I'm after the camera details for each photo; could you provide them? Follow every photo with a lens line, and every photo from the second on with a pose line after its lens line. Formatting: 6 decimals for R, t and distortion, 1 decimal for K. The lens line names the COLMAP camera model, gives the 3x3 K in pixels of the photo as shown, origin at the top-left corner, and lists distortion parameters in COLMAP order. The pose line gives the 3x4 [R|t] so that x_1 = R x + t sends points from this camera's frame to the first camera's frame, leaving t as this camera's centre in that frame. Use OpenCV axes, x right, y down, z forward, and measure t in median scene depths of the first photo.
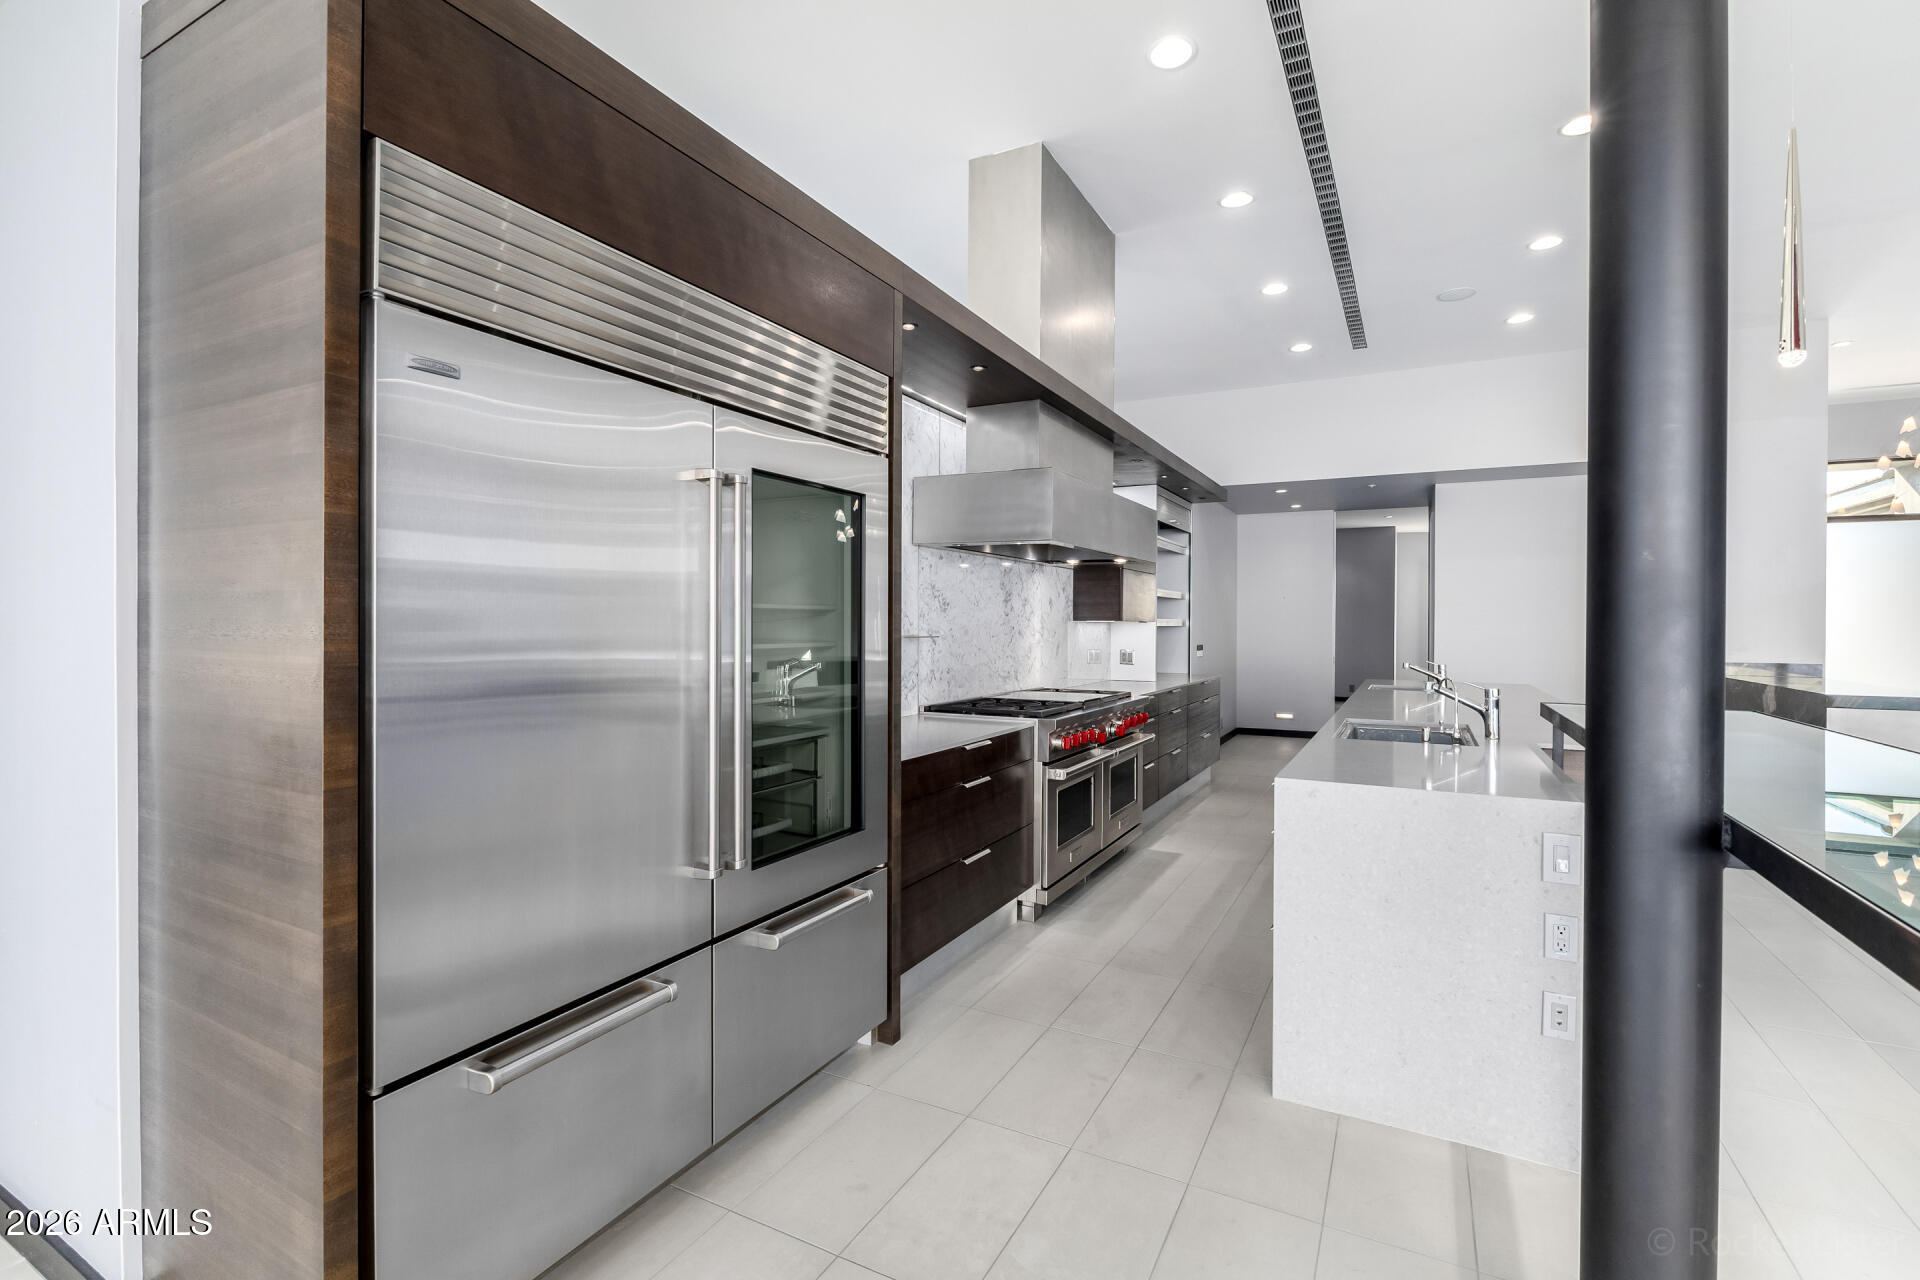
lens RADIAL K [[872.8, 0, 967.5], [0, 872.8, 629.6], [0, 0, 1]] dist [0.001133, 0.000684]
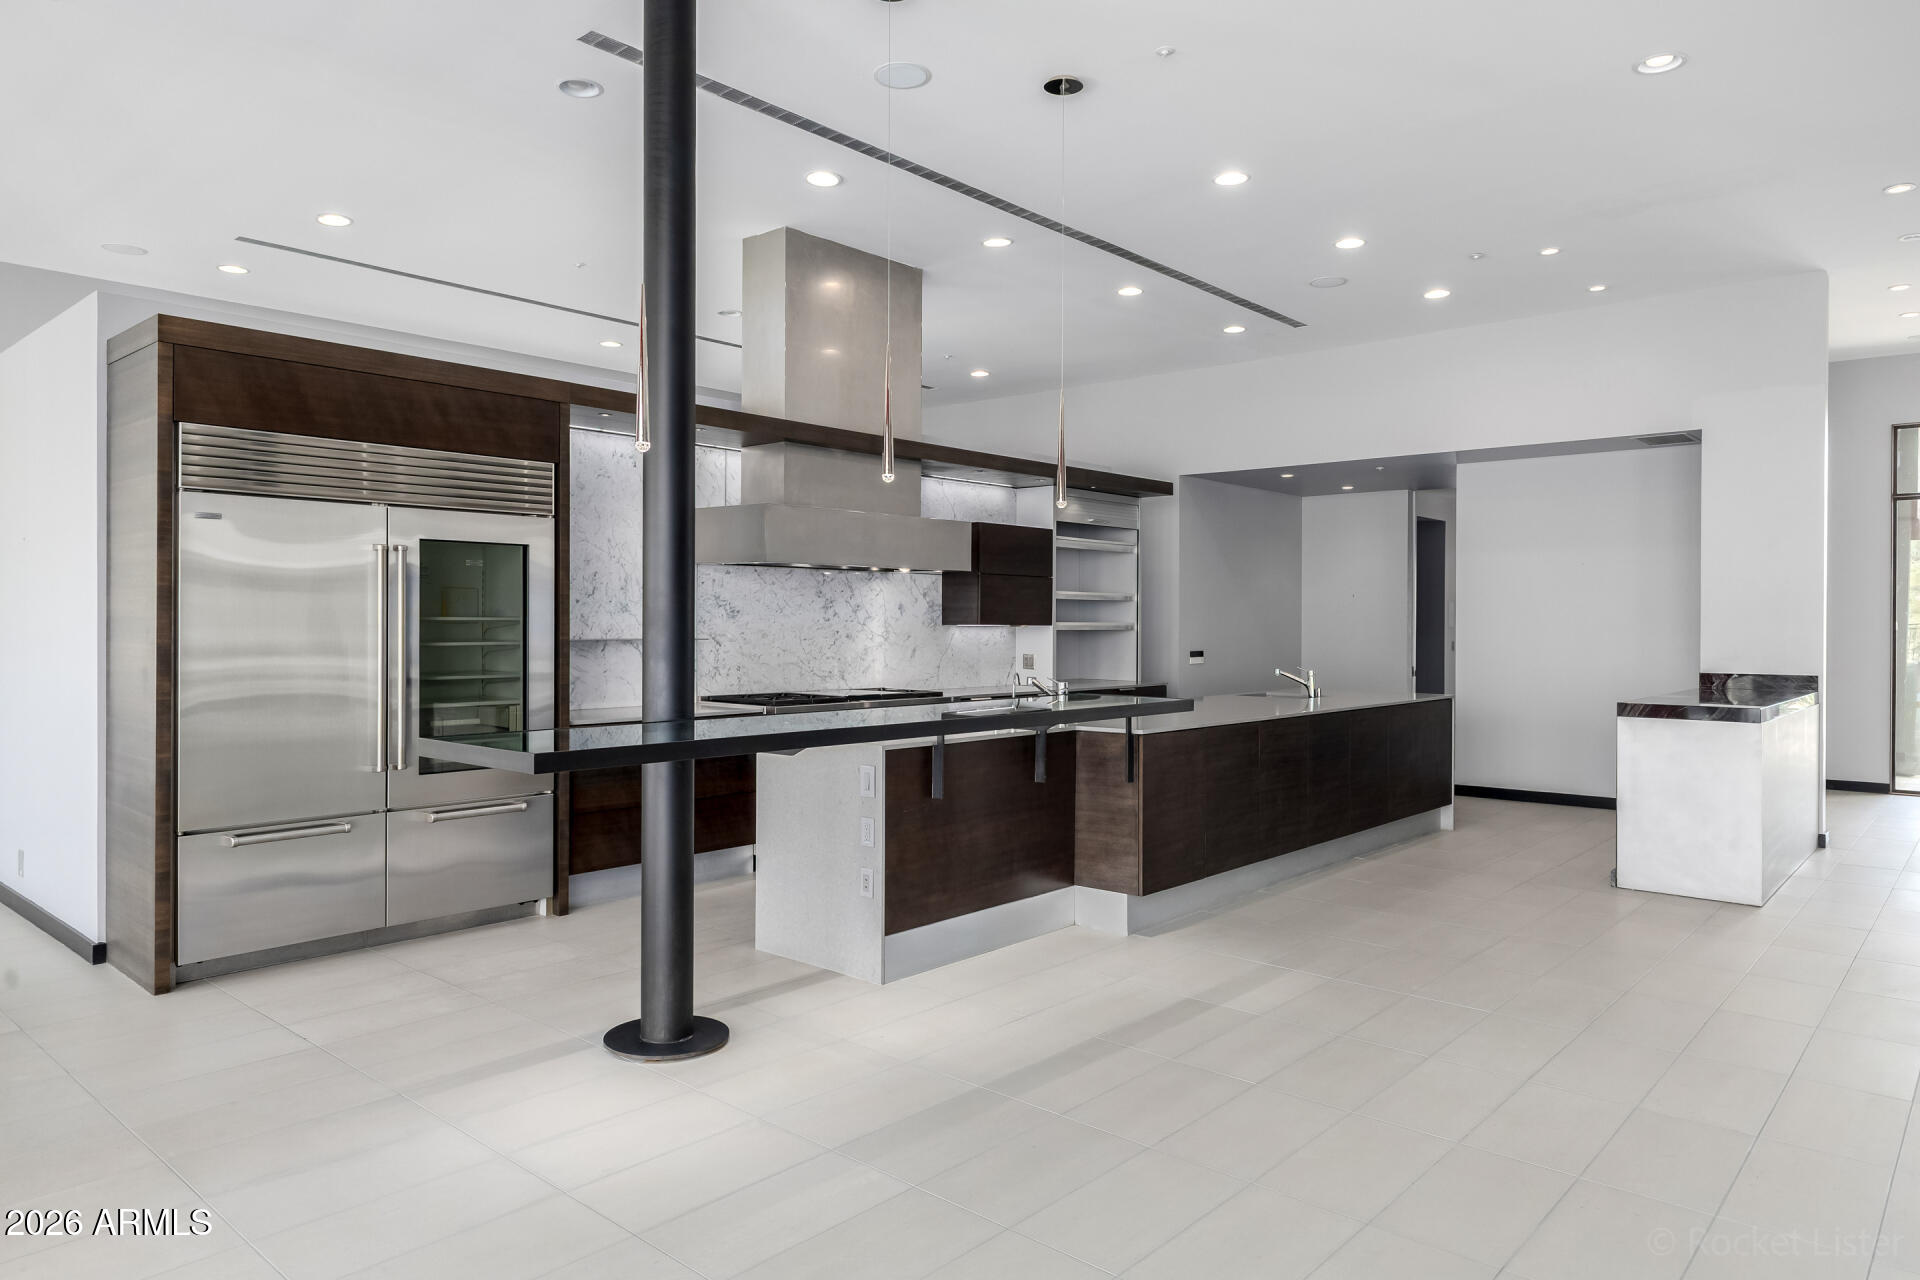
lens RADIAL K [[1206.3, 0, 952.0], [0, 1206.3, 630.7], [0, 0, 1]] dist [0.030067, -0.000144]
pose [[0.970590, 0.003123, -0.240720, 0.673933], [-0.003211, 0.999995, 0.000025, -0.004719], [0.240718, 0.000749, 0.970595, -0.532267]]
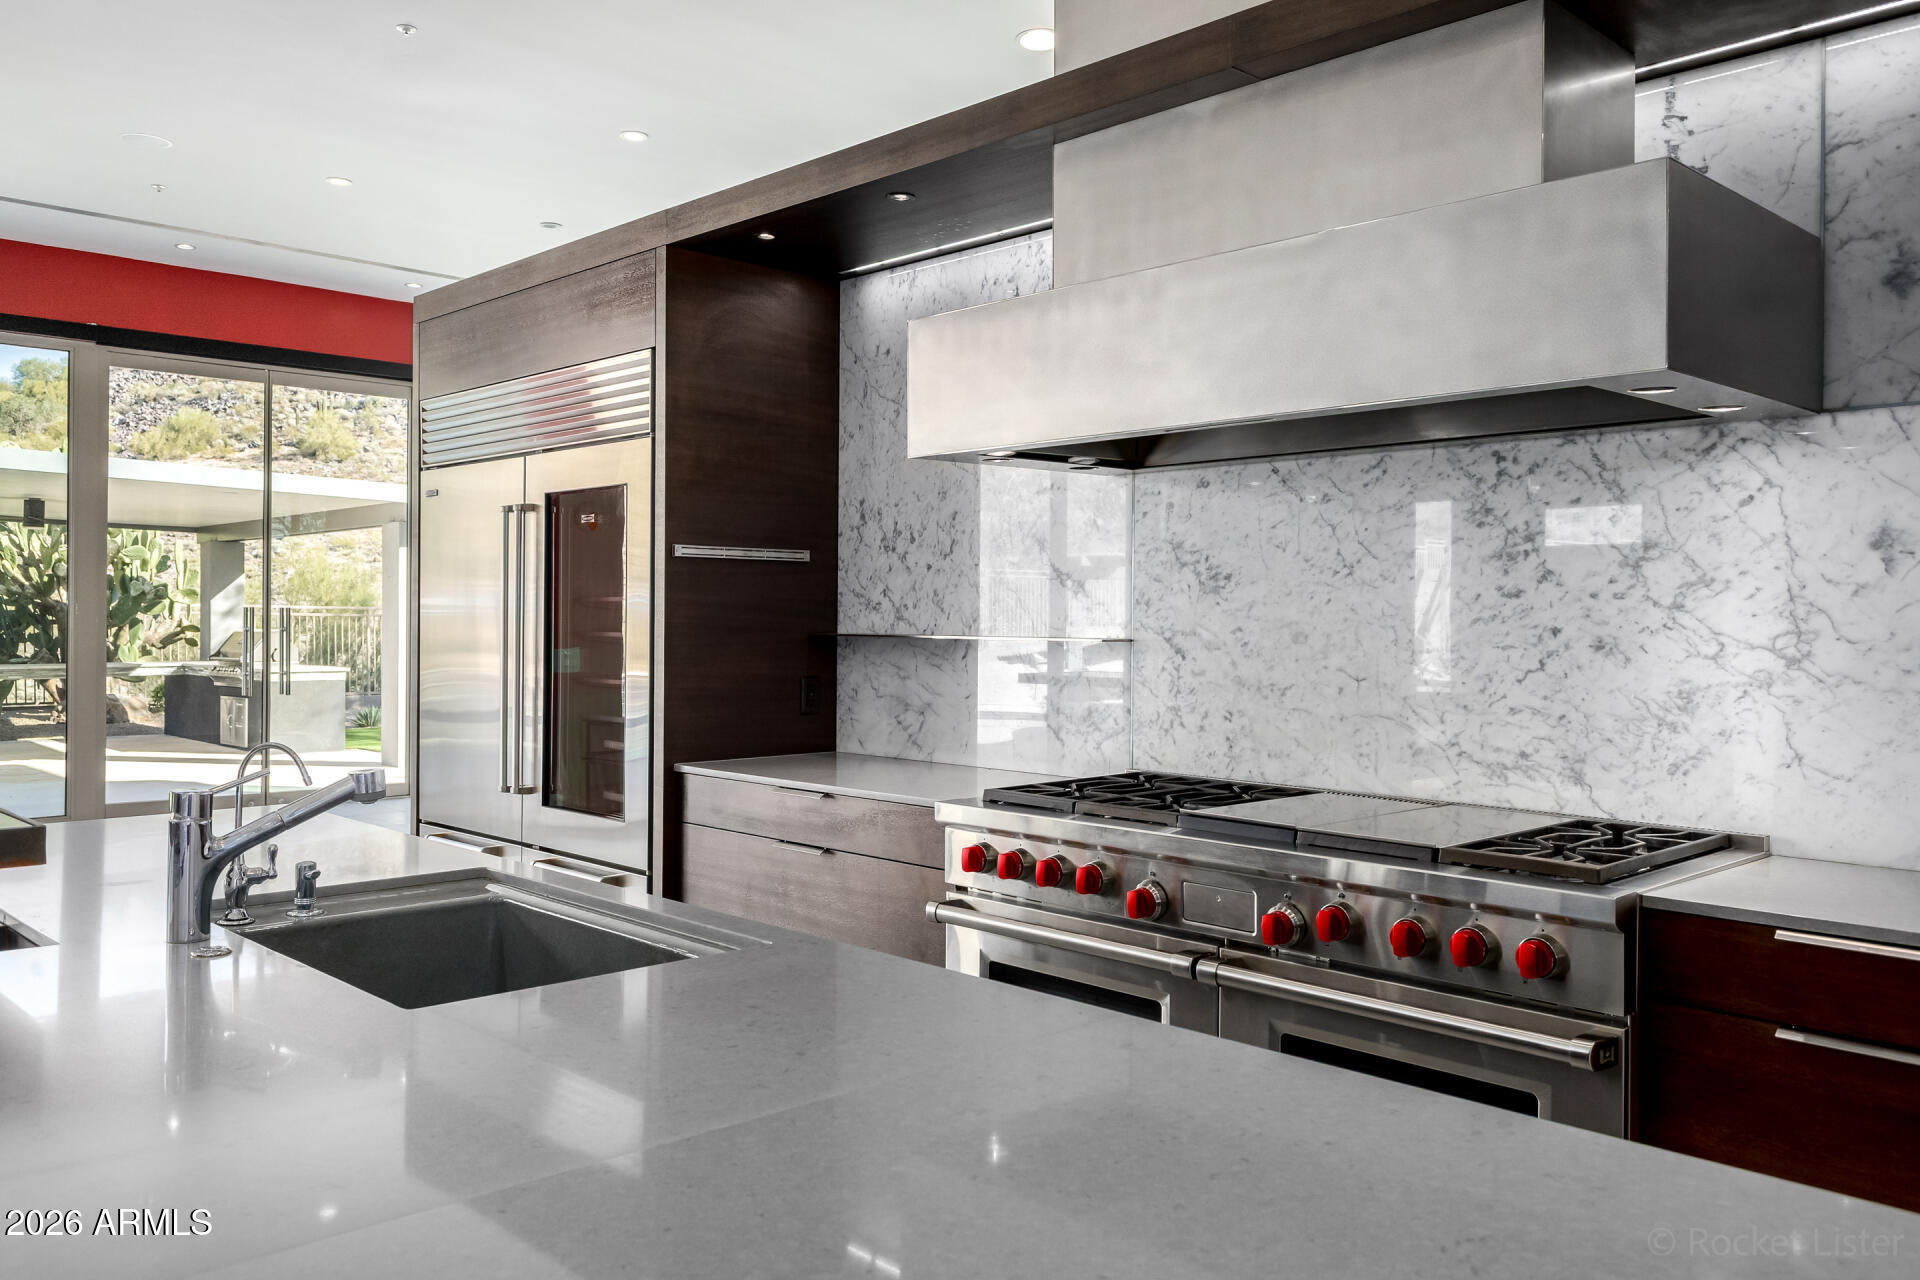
lens RADIAL K [[1516.9, 0, 959.4], [0, 1516.9, 631.2], [0, 0, 1]] dist [-0.004041, 0.000092]
pose [[-0.328482, 0.001878, -0.944508, 0.847303], [-0.015340, 0.999856, 0.007323, -0.003202], [0.944386, 0.016895, -0.328406, 1.175241]]
